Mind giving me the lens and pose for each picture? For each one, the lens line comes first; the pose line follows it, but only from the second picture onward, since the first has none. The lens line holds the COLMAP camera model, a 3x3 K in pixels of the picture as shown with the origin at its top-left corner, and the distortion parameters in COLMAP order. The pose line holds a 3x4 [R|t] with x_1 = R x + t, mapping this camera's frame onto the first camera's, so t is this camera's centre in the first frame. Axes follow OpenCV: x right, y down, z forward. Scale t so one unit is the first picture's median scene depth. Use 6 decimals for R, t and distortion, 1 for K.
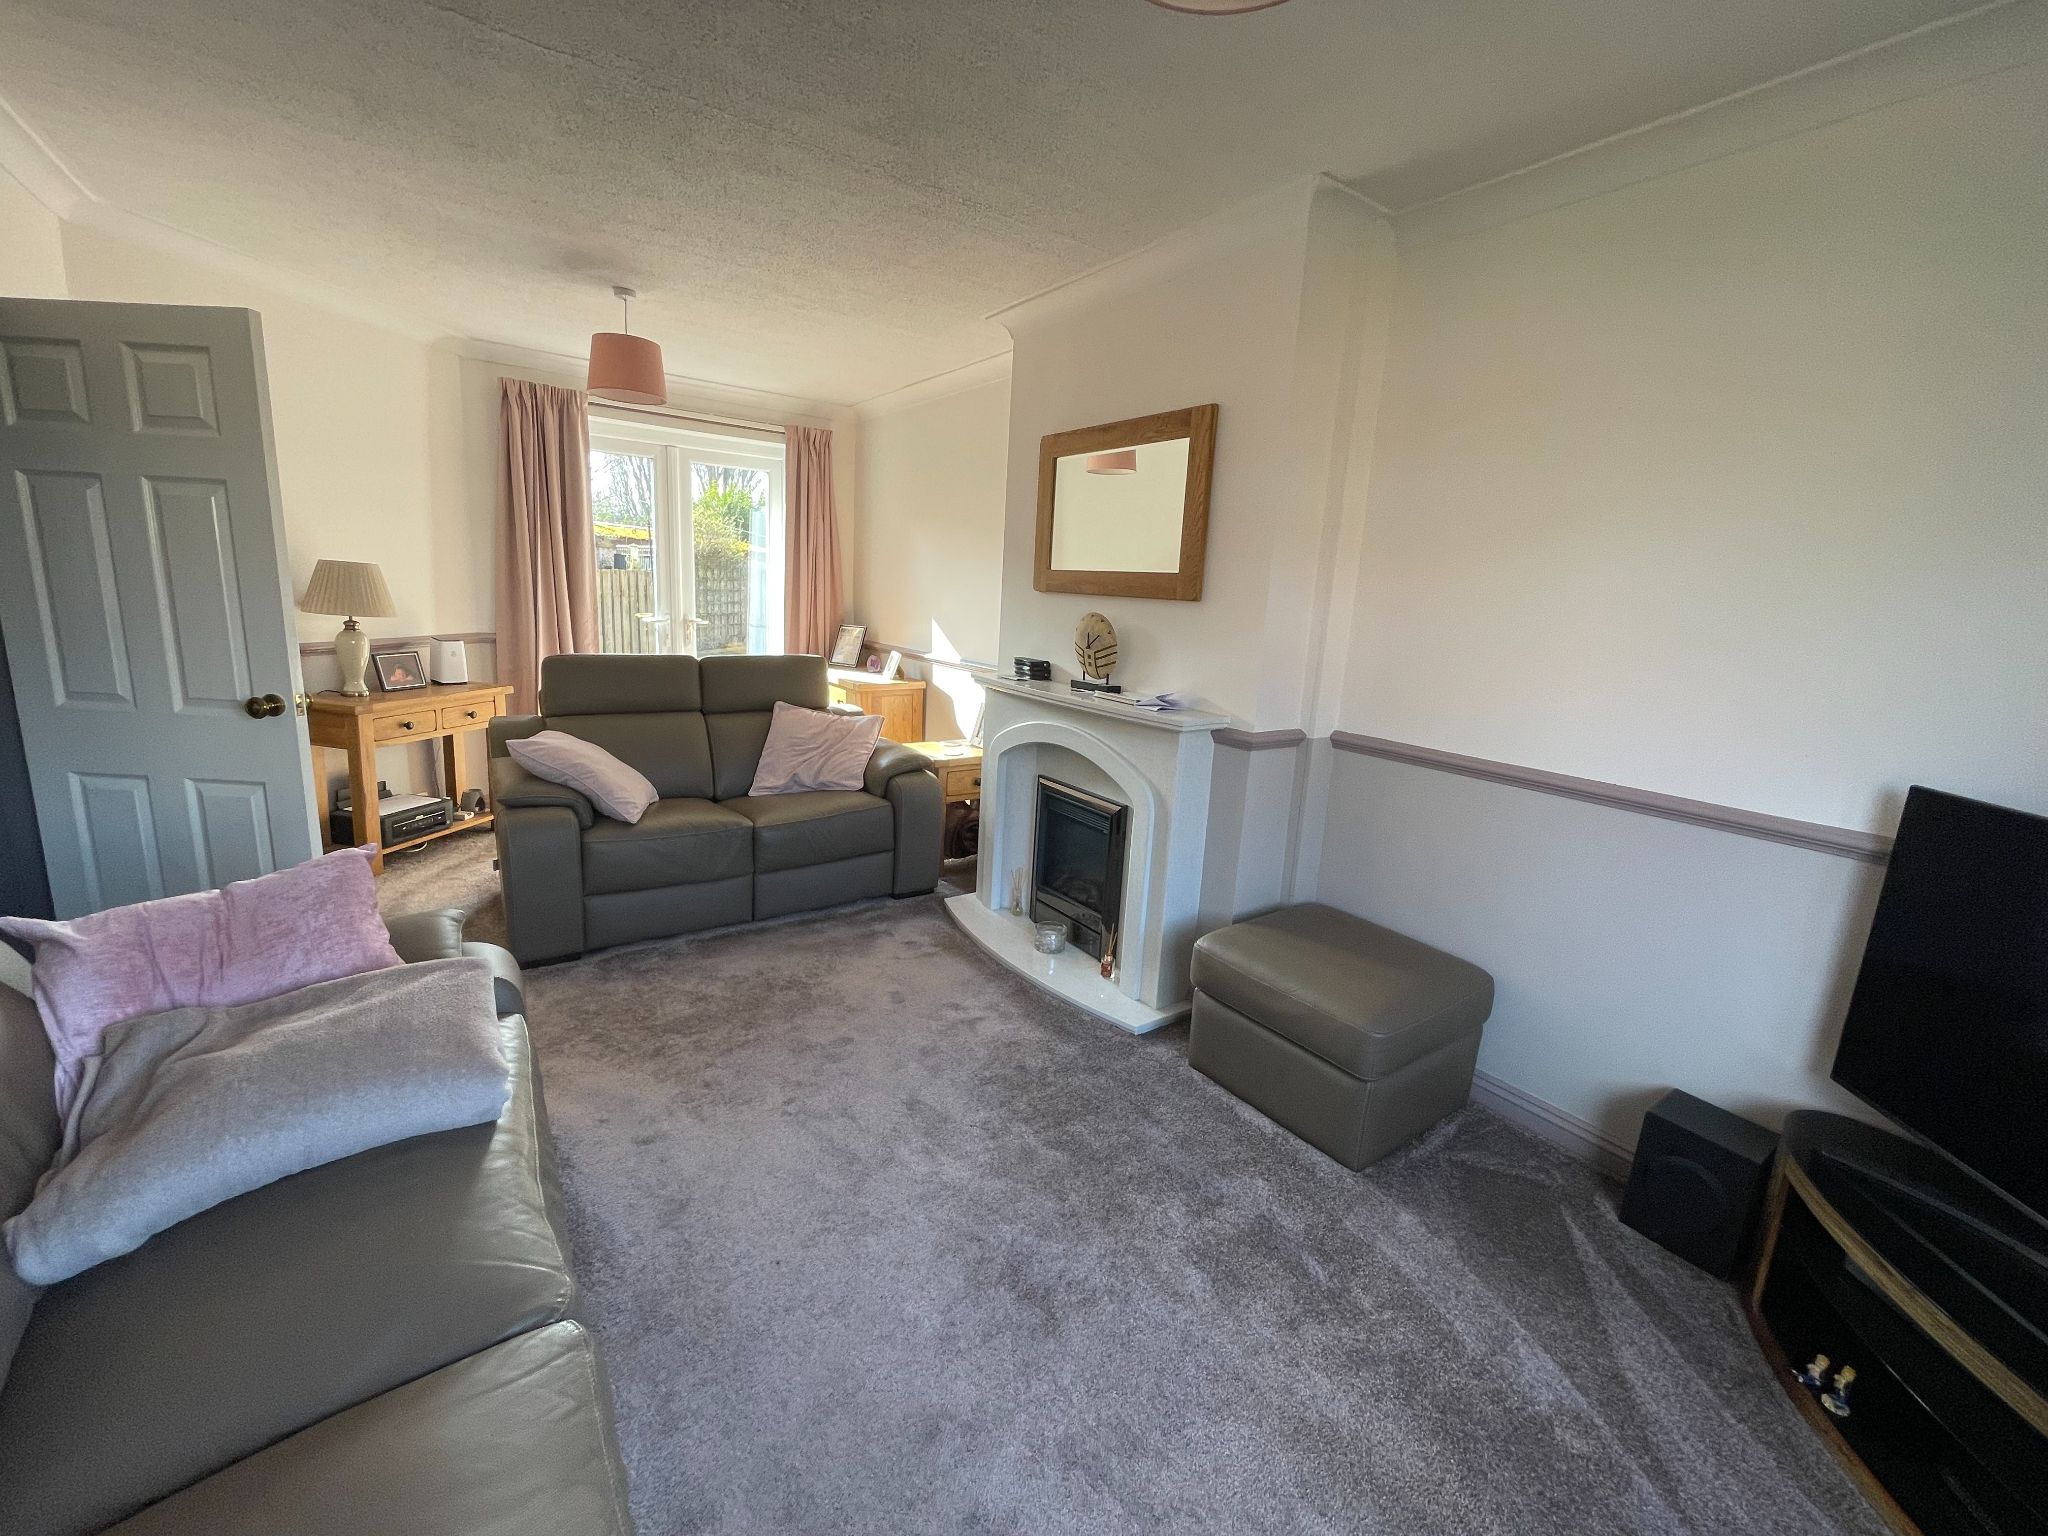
lens RADIAL K [[825.7, 0, 1023.9], [0, 825.7, 746.7], [0, 0, 1]] dist [-0.000832, -0.000189]
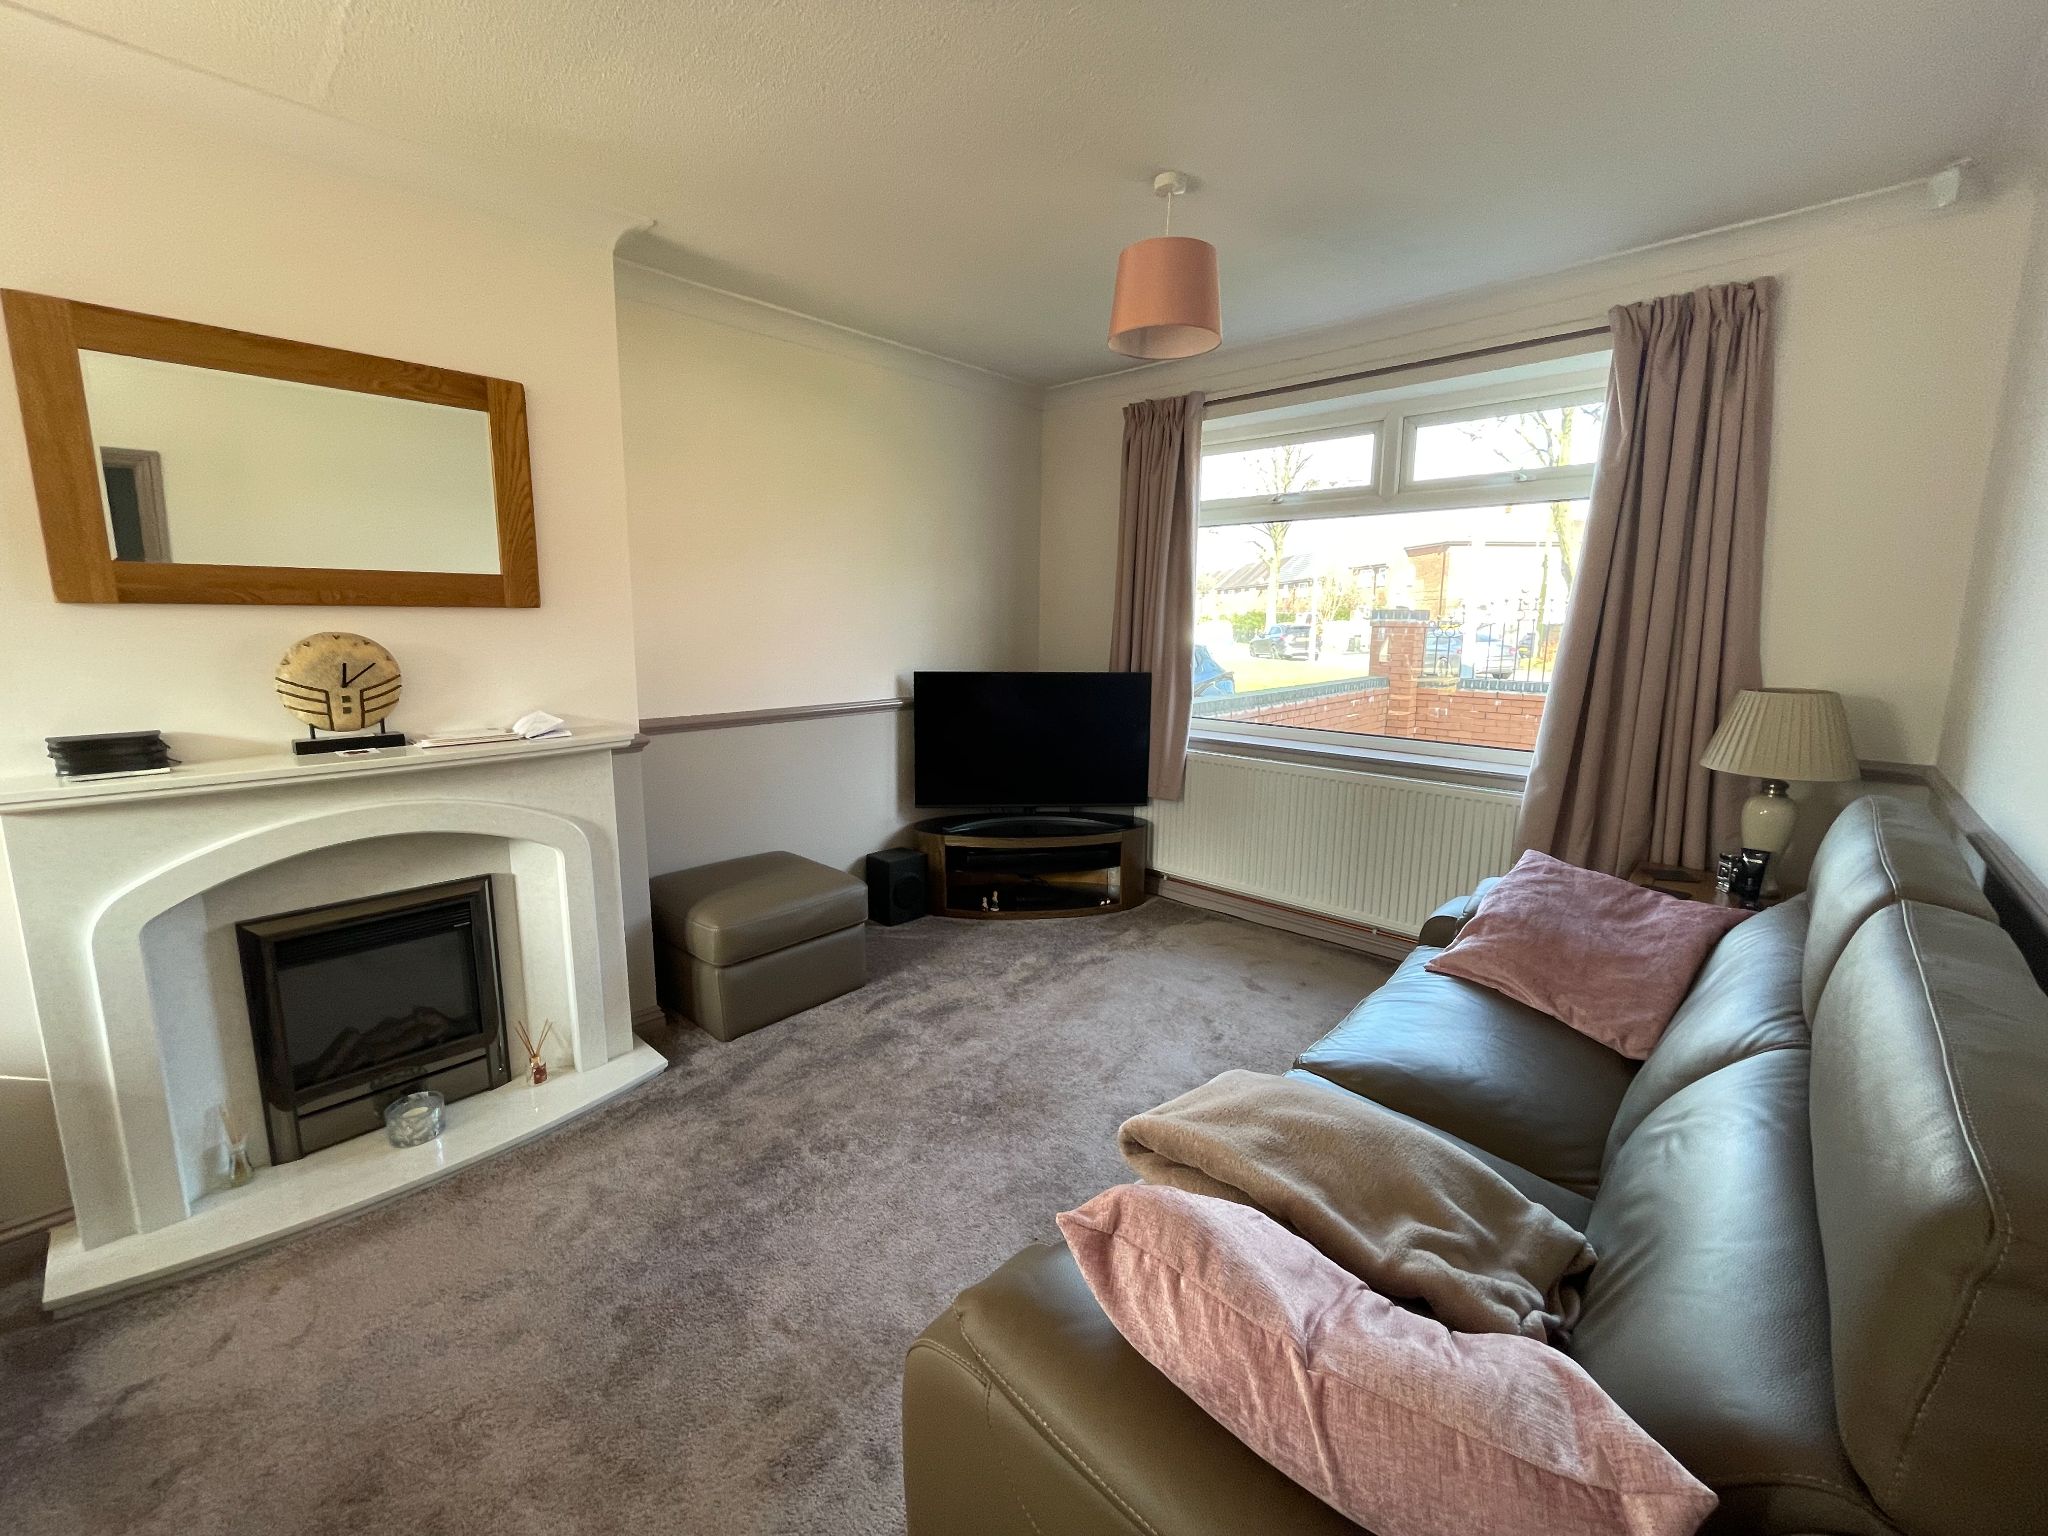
lens RADIAL K [[825.7, 0, 1023.9], [0, 825.7, 746.7], [0, 0, 1]] dist [-0.000832, -0.000189]
pose [[-0.206424, -0.209983, 0.955665, -0.686324], [0.163854, 0.955490, 0.245337, -0.148916], [-0.964646, 0.207233, -0.162830, 0.606601]]
